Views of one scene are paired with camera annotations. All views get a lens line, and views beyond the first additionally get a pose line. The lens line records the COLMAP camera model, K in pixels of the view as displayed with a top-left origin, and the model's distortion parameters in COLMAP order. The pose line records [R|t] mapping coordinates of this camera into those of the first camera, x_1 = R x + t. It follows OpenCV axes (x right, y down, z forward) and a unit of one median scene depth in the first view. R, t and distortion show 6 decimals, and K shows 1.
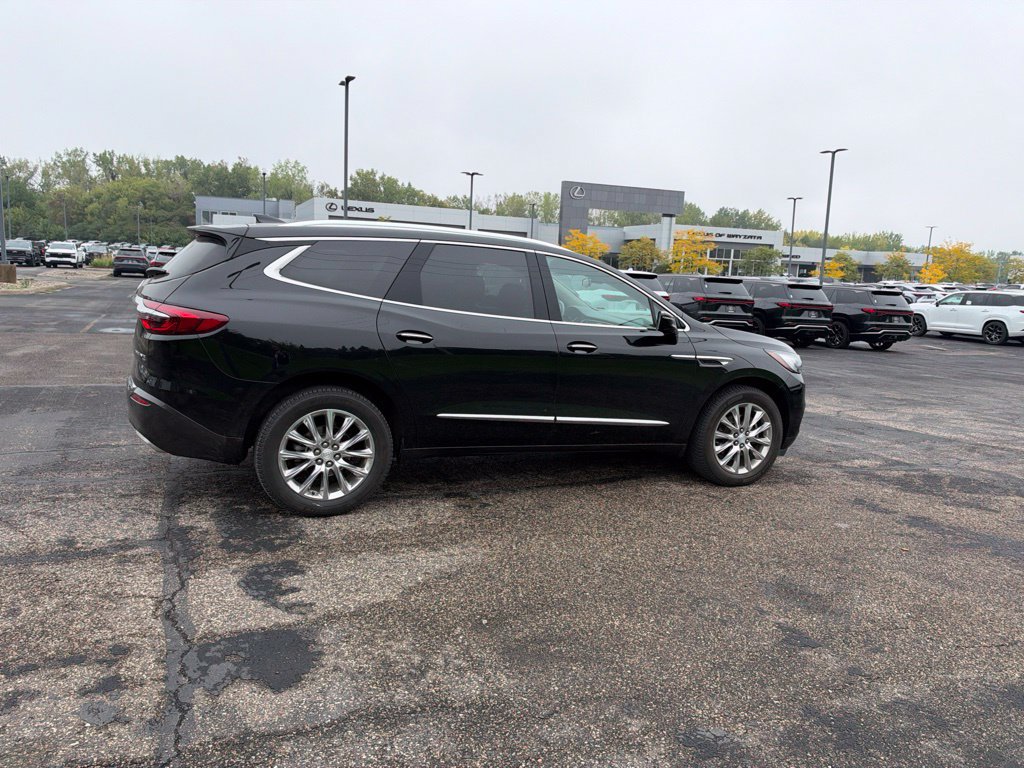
lens RADIAL K [[731.7, 0, 513.3], [0, 731.7, 373.9], [0, 0, 1]] dist [0.027556, -0.056836]
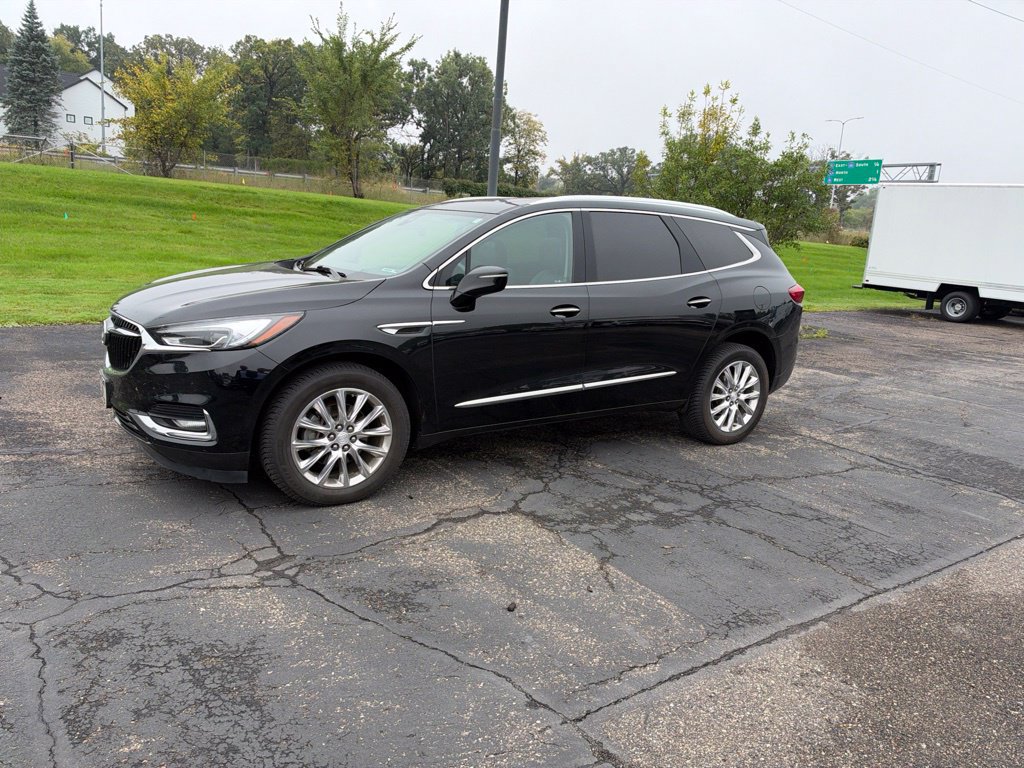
lens RADIAL K [[735.8, 0, 512.0], [0, 735.8, 384.0], [0, 0, 1]] dist [0.031899, -0.059034]
pose [[-0.975516, -0.078914, -0.205282, 0.199647], [-0.142809, 0.937143, 0.318385, -0.306687], [0.167254, 0.339906, -0.925468, 2.333502]]
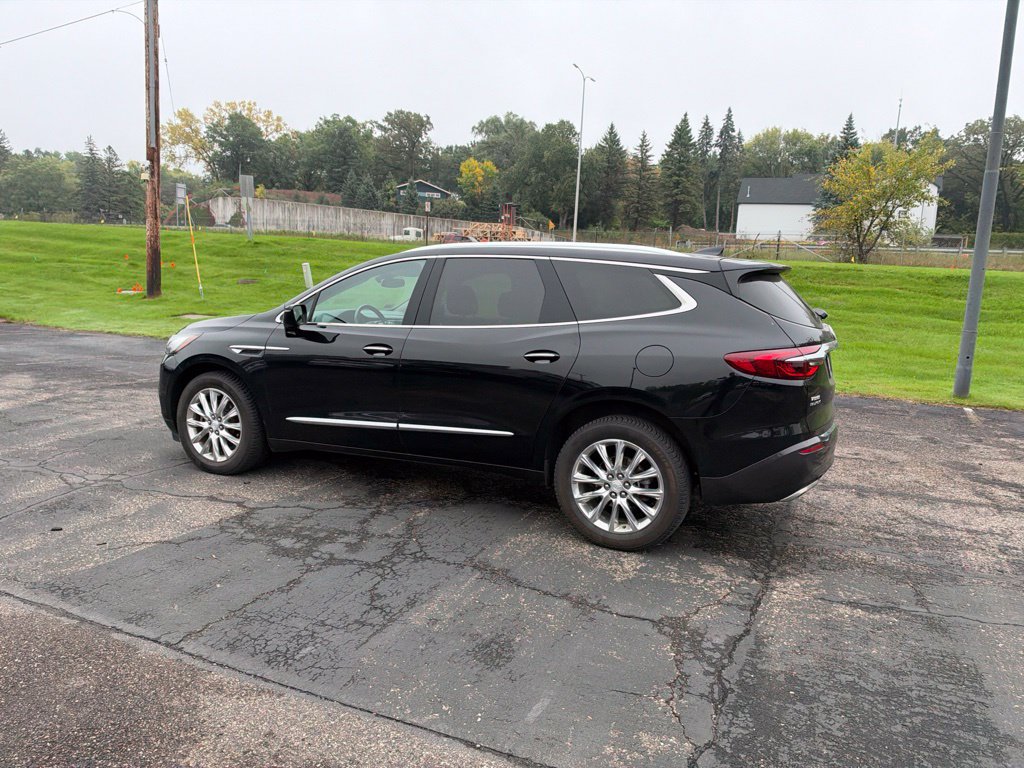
lens RADIAL K [[748.5, 0, 518.0], [0, 748.5, 353.3], [0, 0, 1]] dist [0.038180, -0.078093]
pose [[-0.671861, -0.155819, 0.724102, -0.953872], [0.023638, 0.972612, 0.231229, -0.331089], [-0.740300, 0.172471, -0.649777, 1.952549]]
